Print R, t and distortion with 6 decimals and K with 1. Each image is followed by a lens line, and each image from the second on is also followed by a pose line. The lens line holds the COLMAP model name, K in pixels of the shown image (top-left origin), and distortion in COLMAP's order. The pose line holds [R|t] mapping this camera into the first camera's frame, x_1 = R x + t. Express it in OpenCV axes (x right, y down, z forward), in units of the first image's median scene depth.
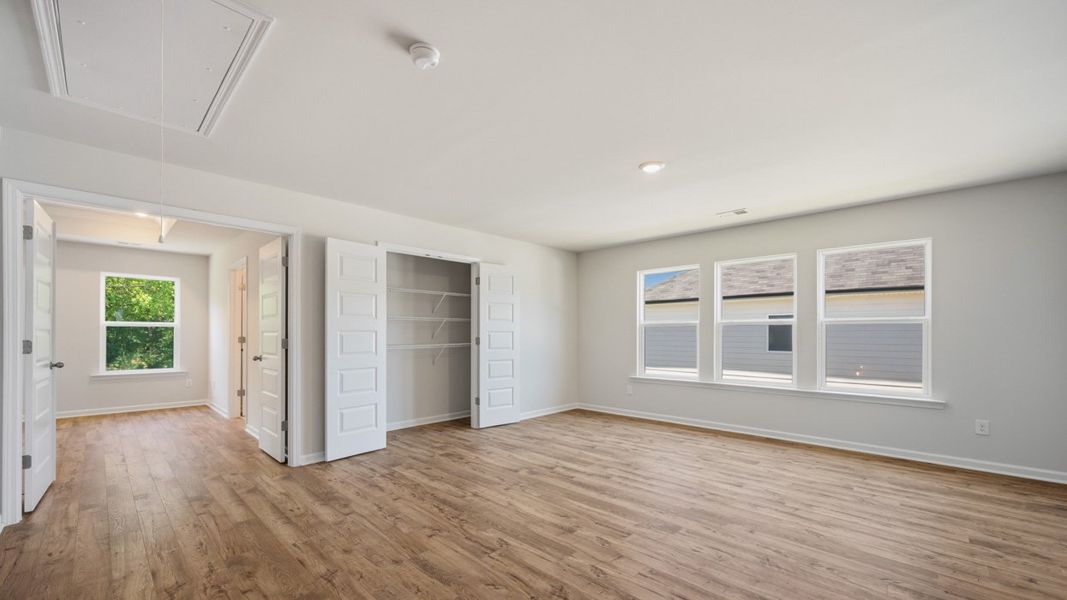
lens RADIAL K [[426.0, 0, 533.2], [0, 426.0, 334.1], [0, 0, 1]] dist [-0.000647, -0.000136]
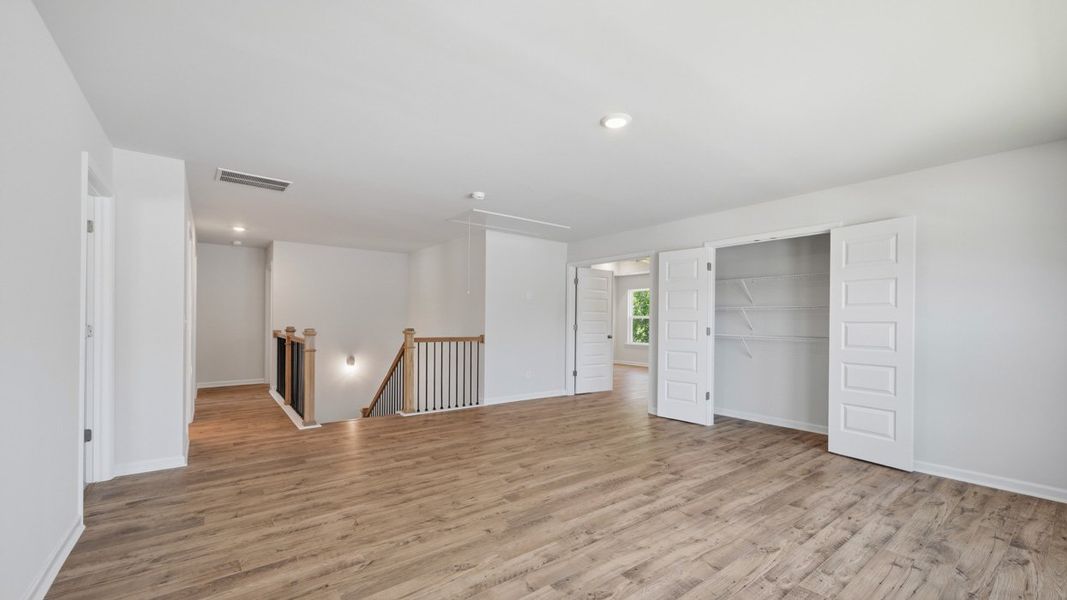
lens RADIAL K [[426.0, 0, 533.2], [0, 426.0, 334.1], [0, 0, 1]] dist [-0.000647, -0.000136]
pose [[-0.155896, 0.028265, -0.987369, 0.942351], [-0.012473, 0.999454, 0.030580, -0.002626], [0.987695, 0.017083, -0.155459, 0.822327]]
